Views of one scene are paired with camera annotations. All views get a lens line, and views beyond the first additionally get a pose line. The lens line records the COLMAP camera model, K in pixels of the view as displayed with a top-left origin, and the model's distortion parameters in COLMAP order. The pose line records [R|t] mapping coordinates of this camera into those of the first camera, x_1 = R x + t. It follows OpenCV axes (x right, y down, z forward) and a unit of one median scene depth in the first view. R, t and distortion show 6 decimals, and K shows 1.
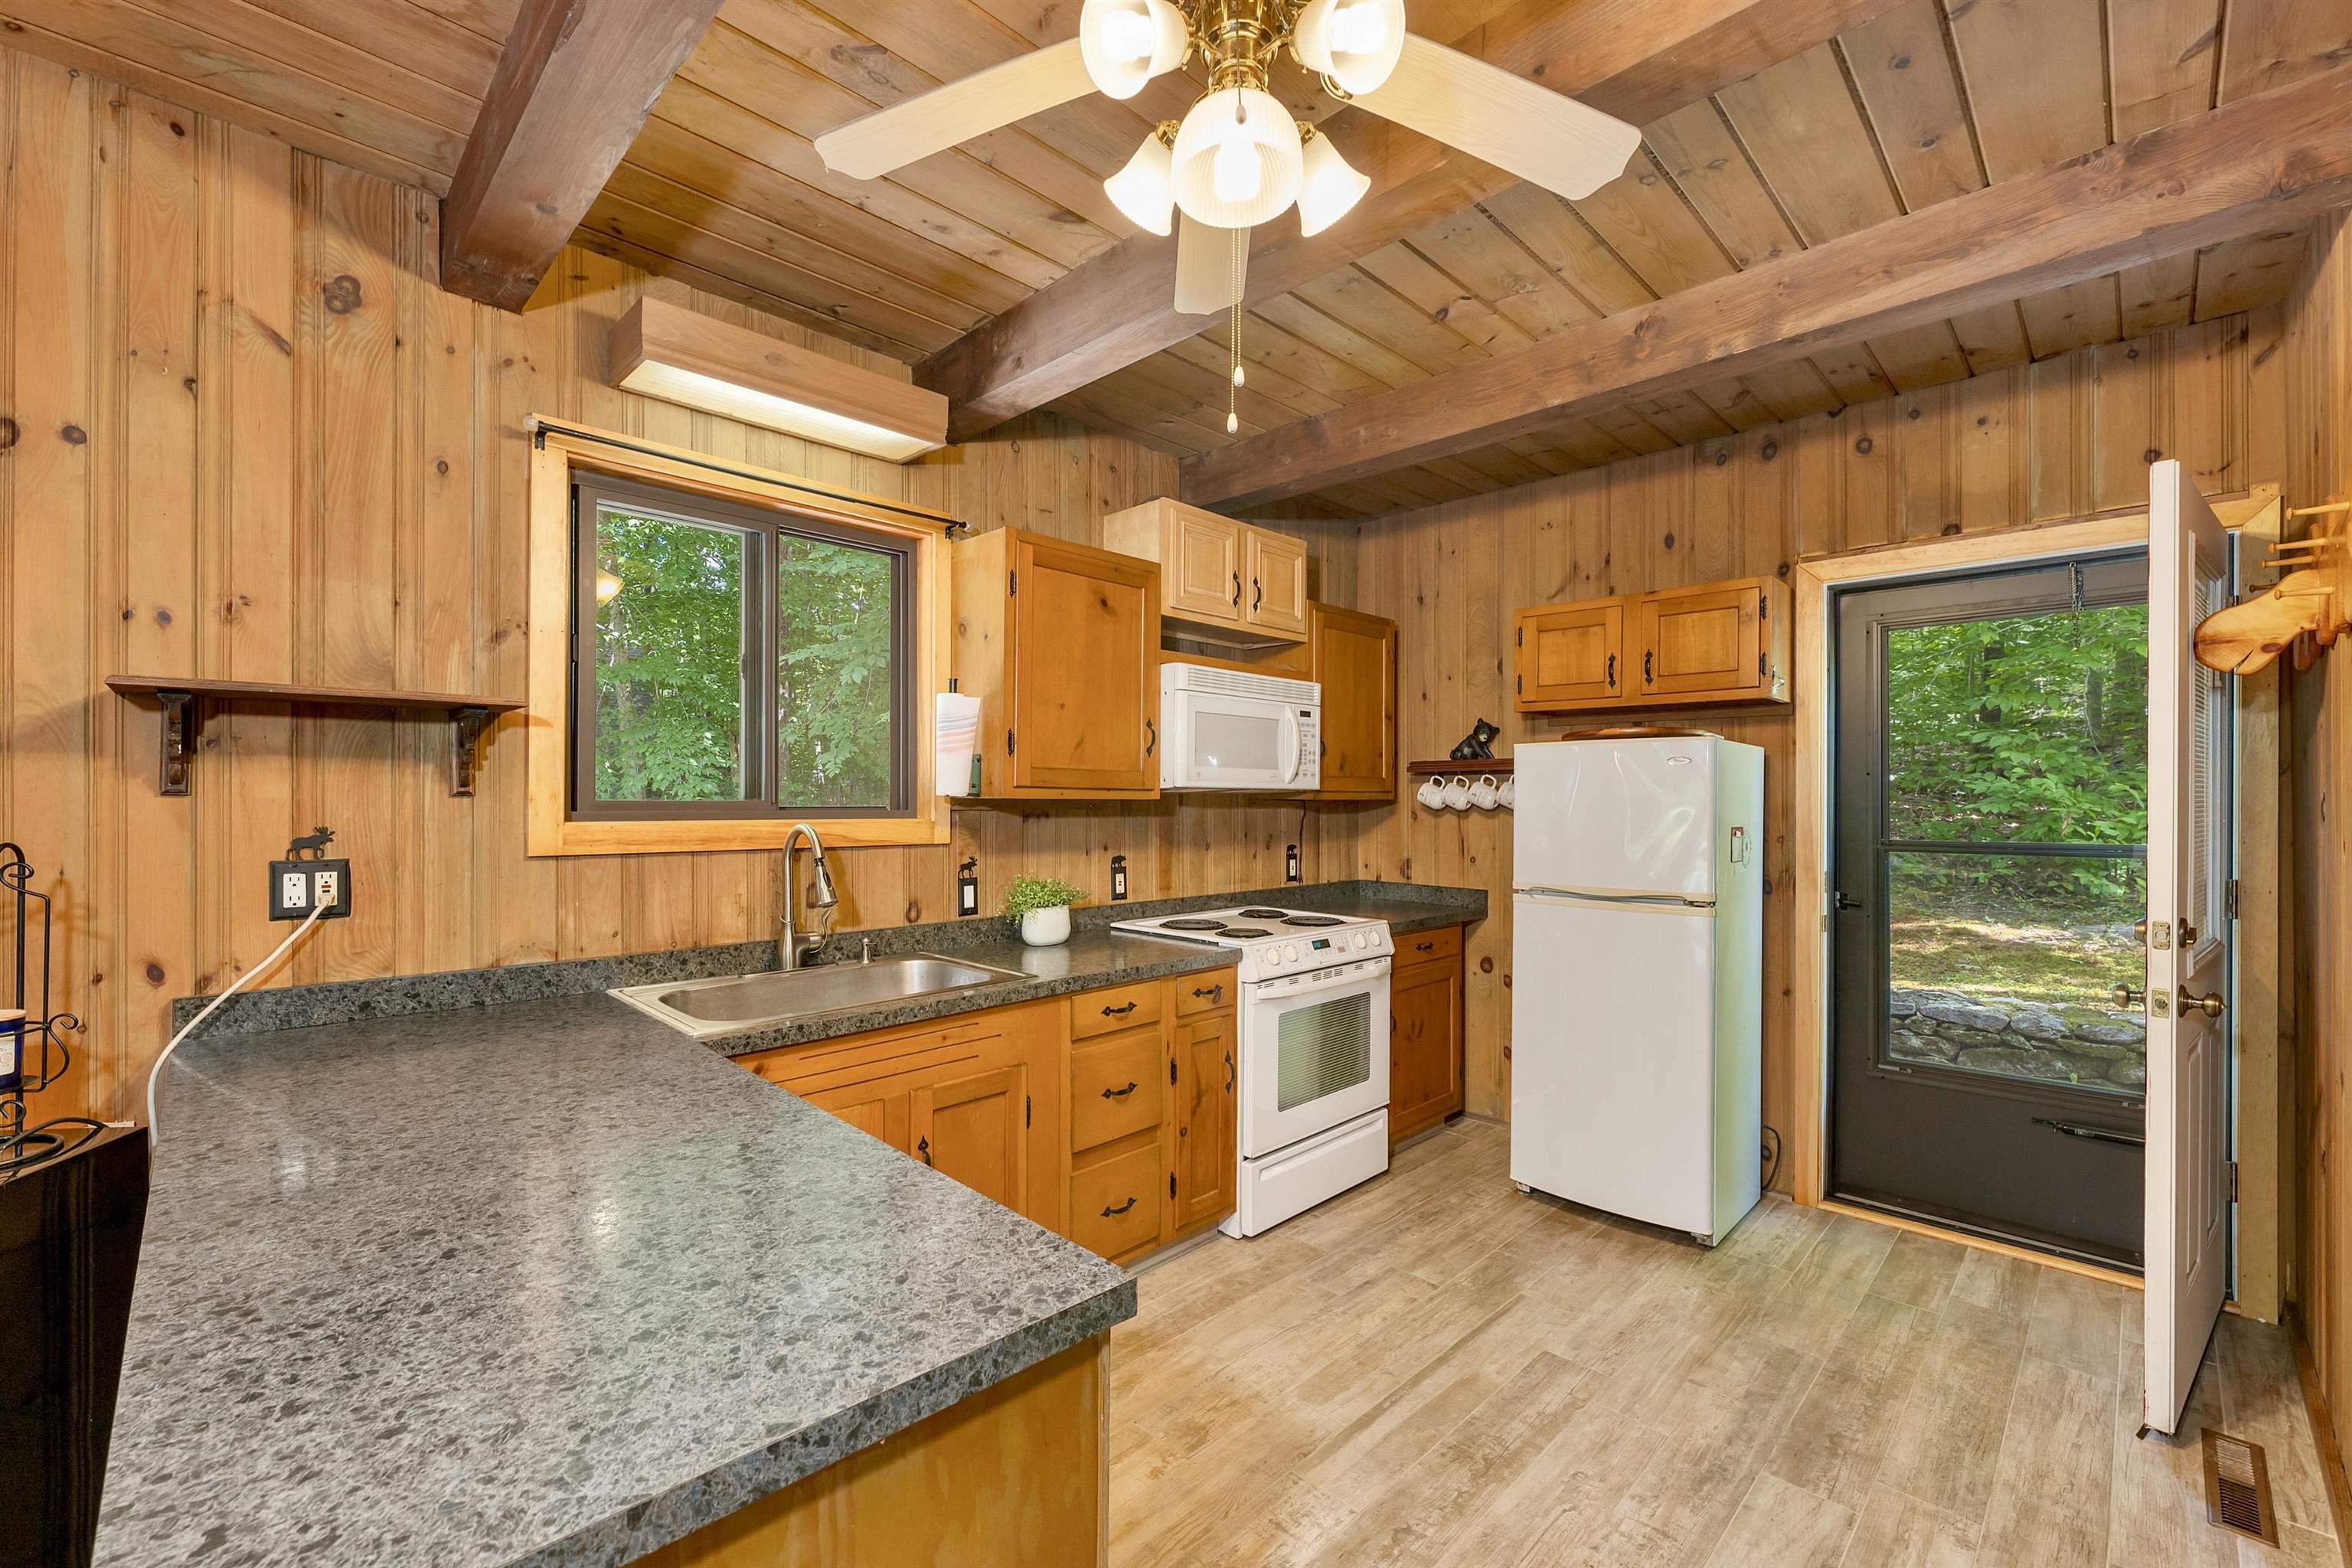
lens RADIAL K [[965.1, 0, 1167.6], [0, 965.1, 799.4], [0, 0, 1]] dist [-0.001739, -0.000531]
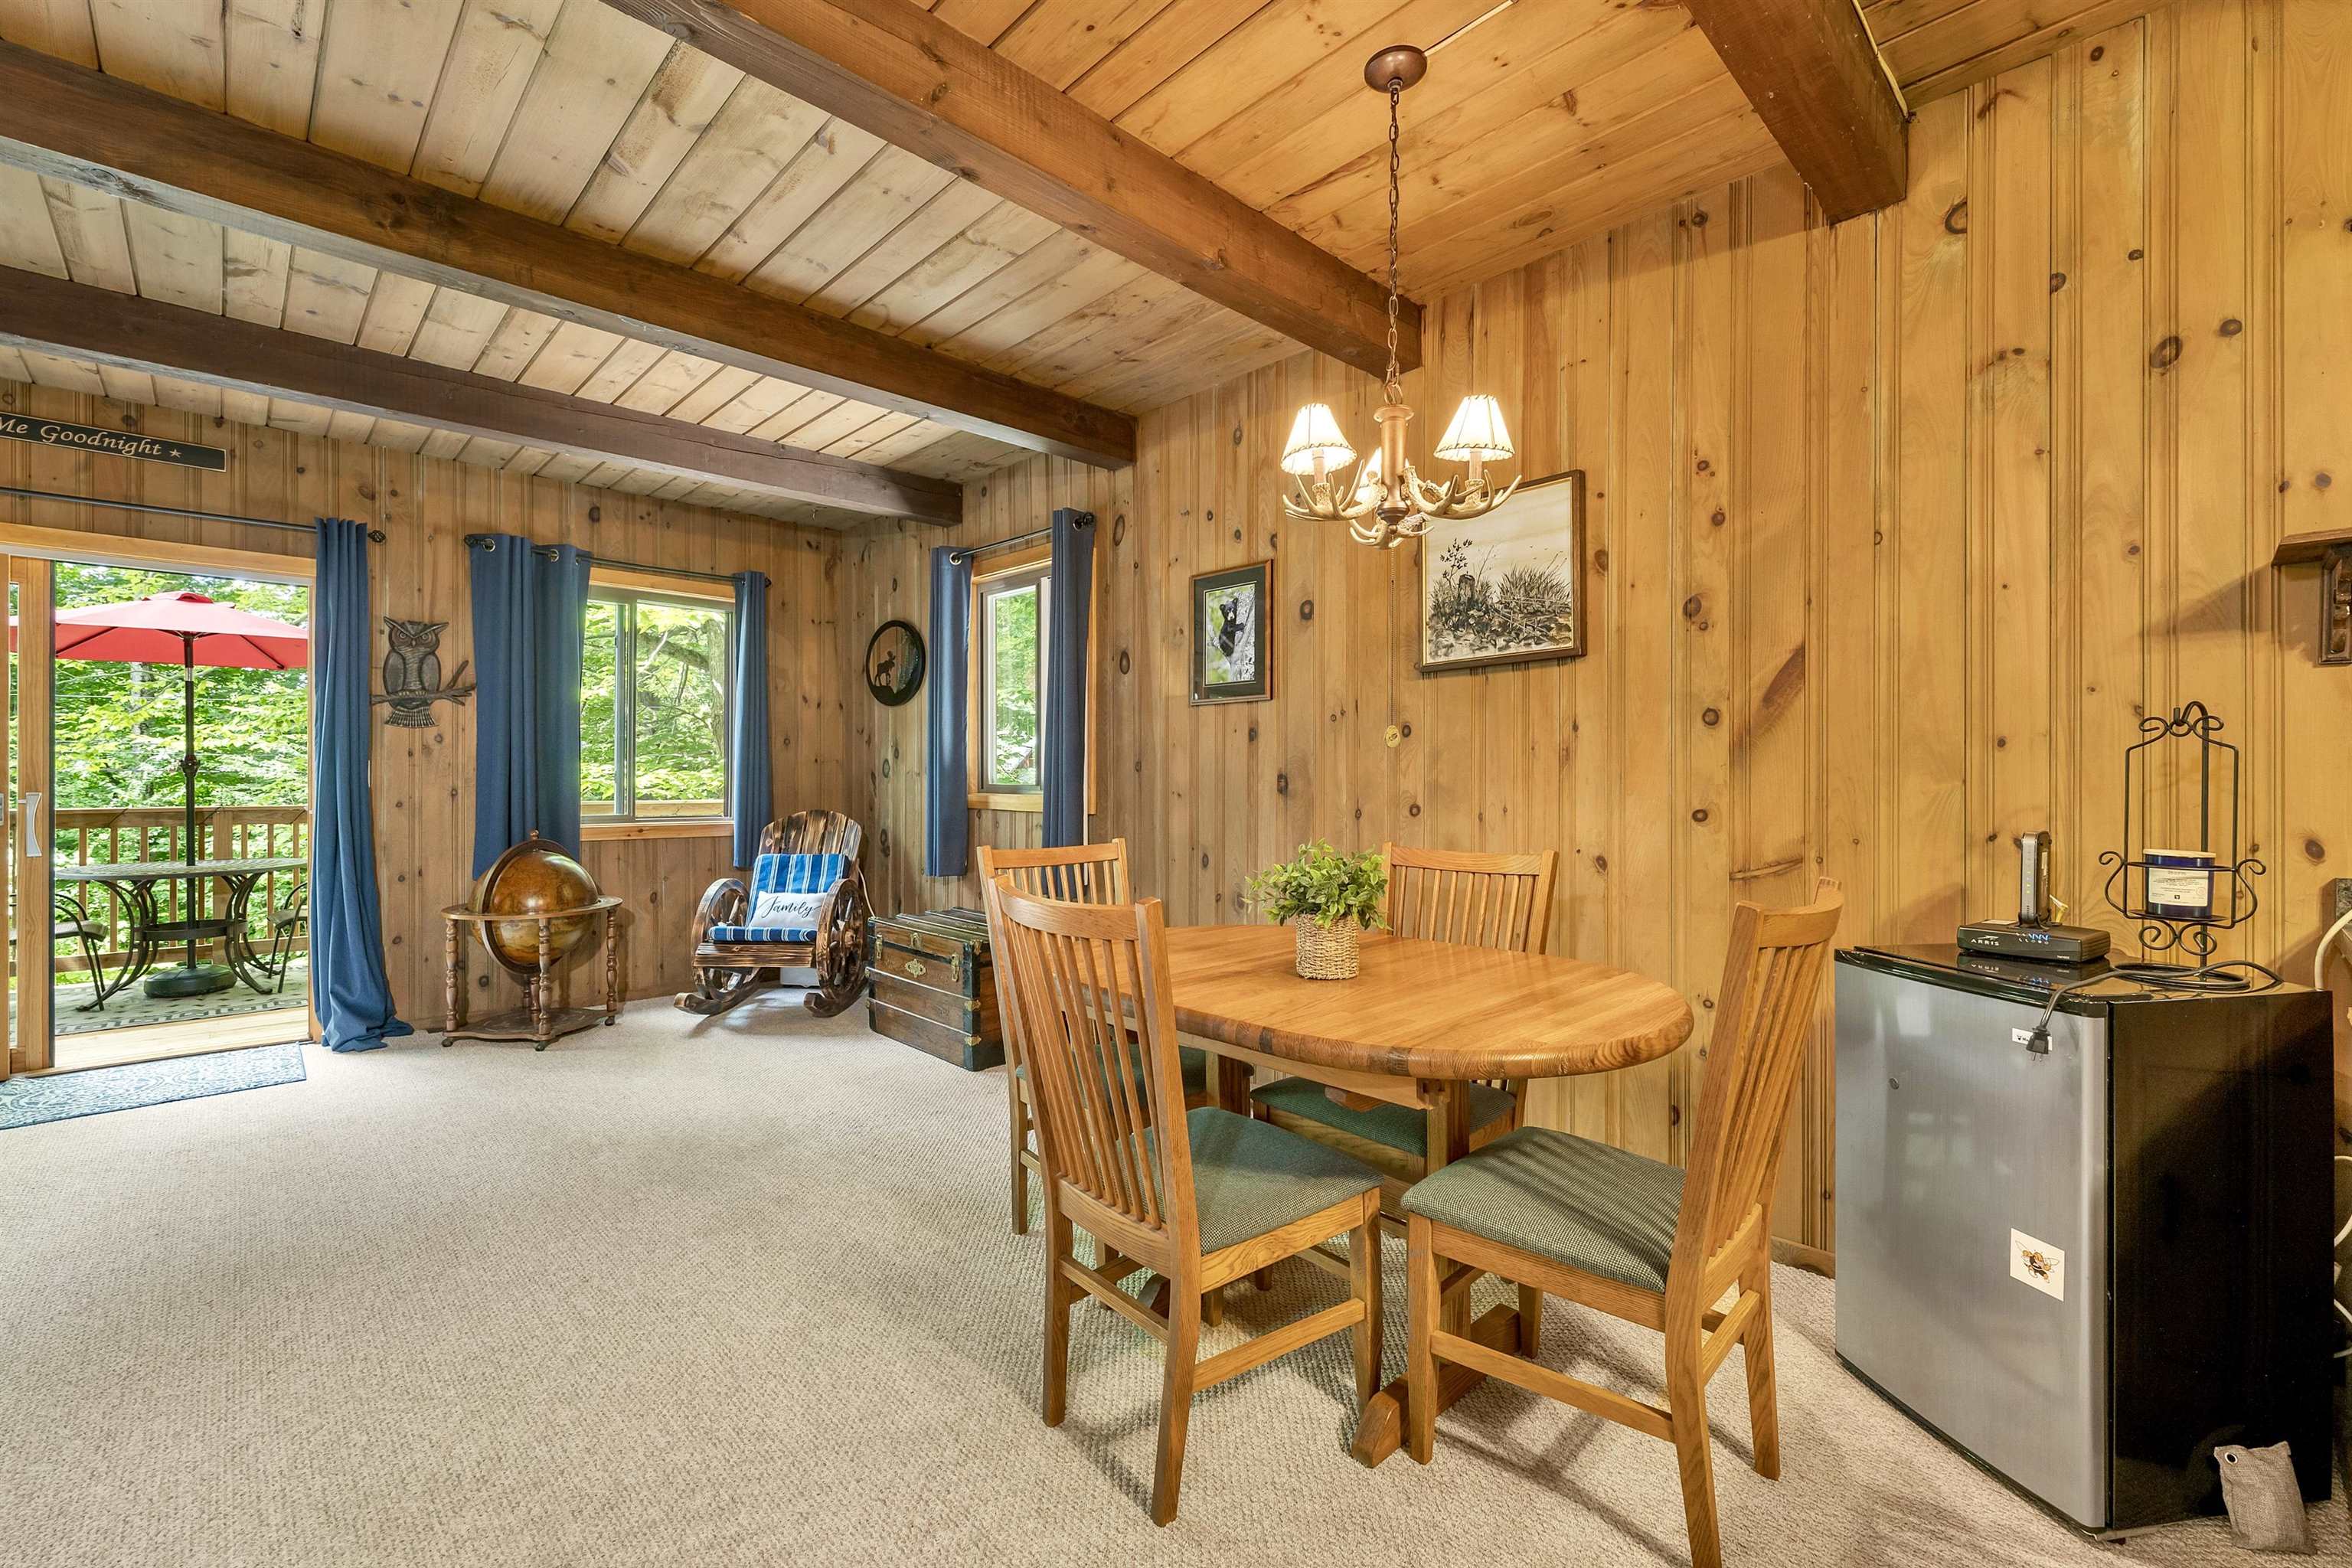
lens RADIAL K [[981.3, 0, 1172.0], [0, 981.3, 780.1], [0, 0, 1]] dist [-0.001915, 0.000083]
pose [[-0.008717, -0.005167, -0.999949, -0.036239], [-0.001679, 0.999985, -0.005152, 0.073778], [0.999961, 0.001634, -0.008725, -0.088037]]
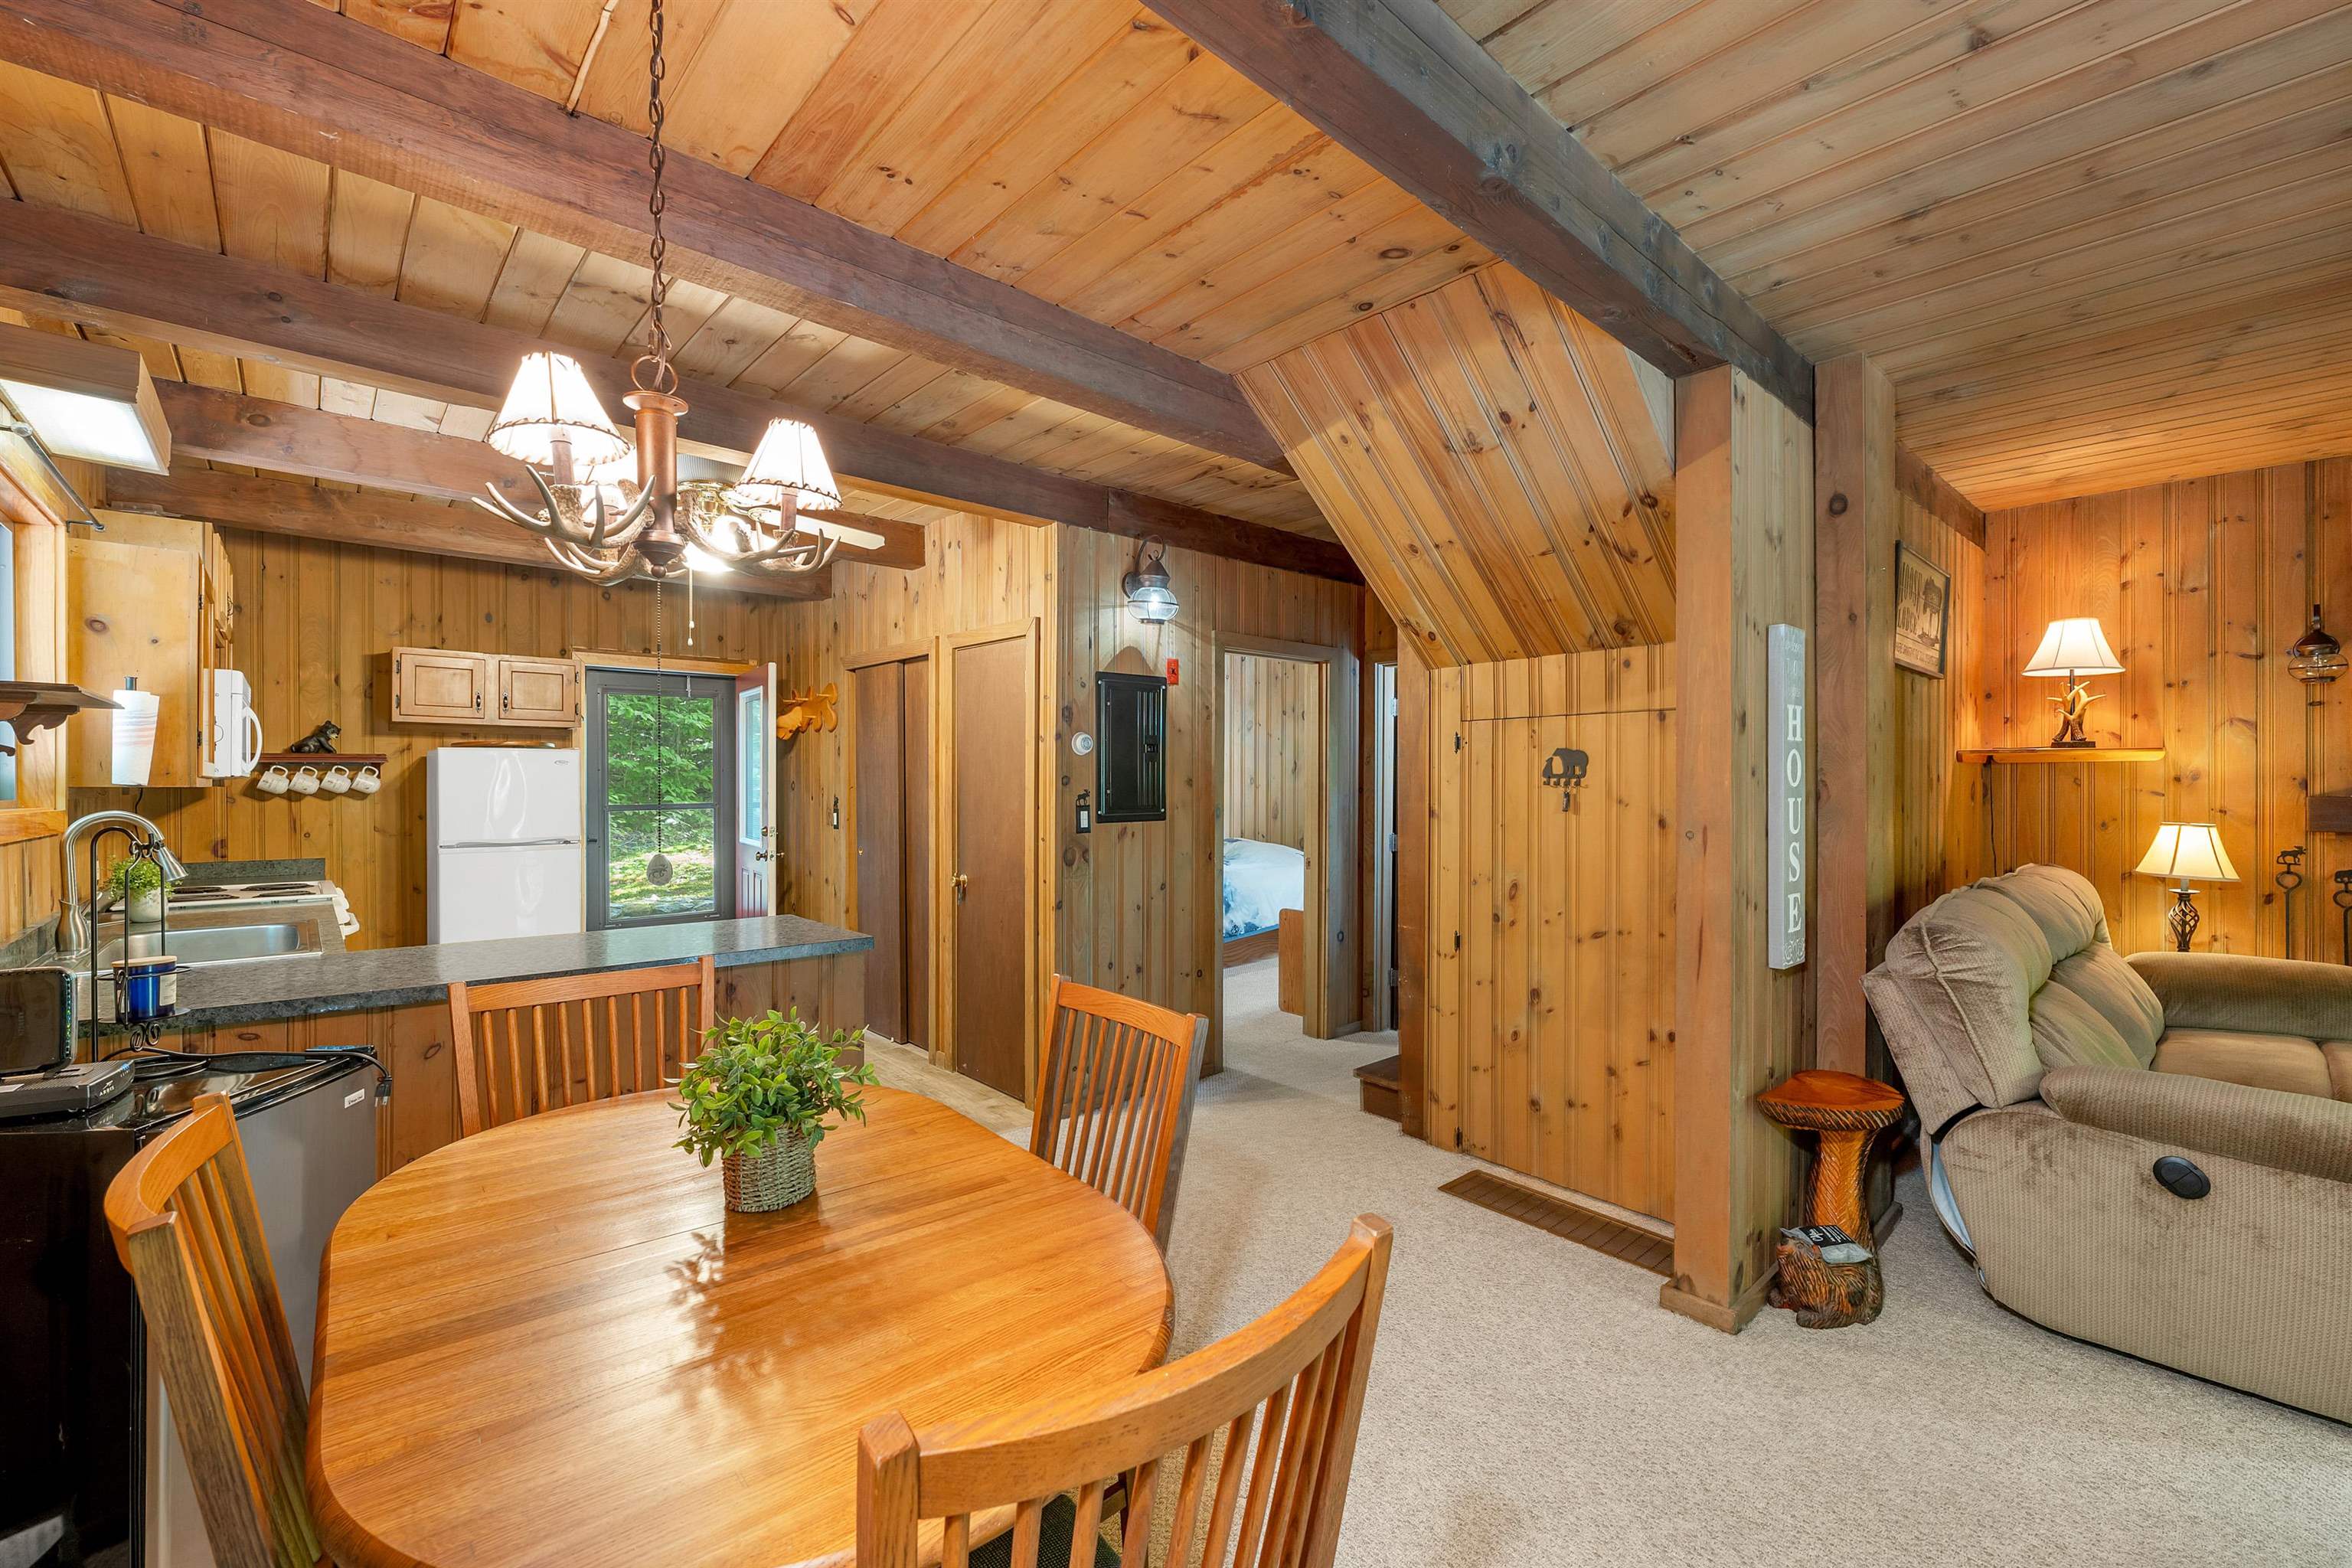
lens RADIAL K [[962.4, 0, 1176.0], [0, 962.4, 784.0], [0, 0, 1]] dist [-0.001671, -0.000060]
pose [[0.048559, -0.004897, 0.998808, -1.216569], [0.003151, 0.999984, 0.004750, -0.005733], [-0.998815, 0.002917, 0.048573, -0.223084]]
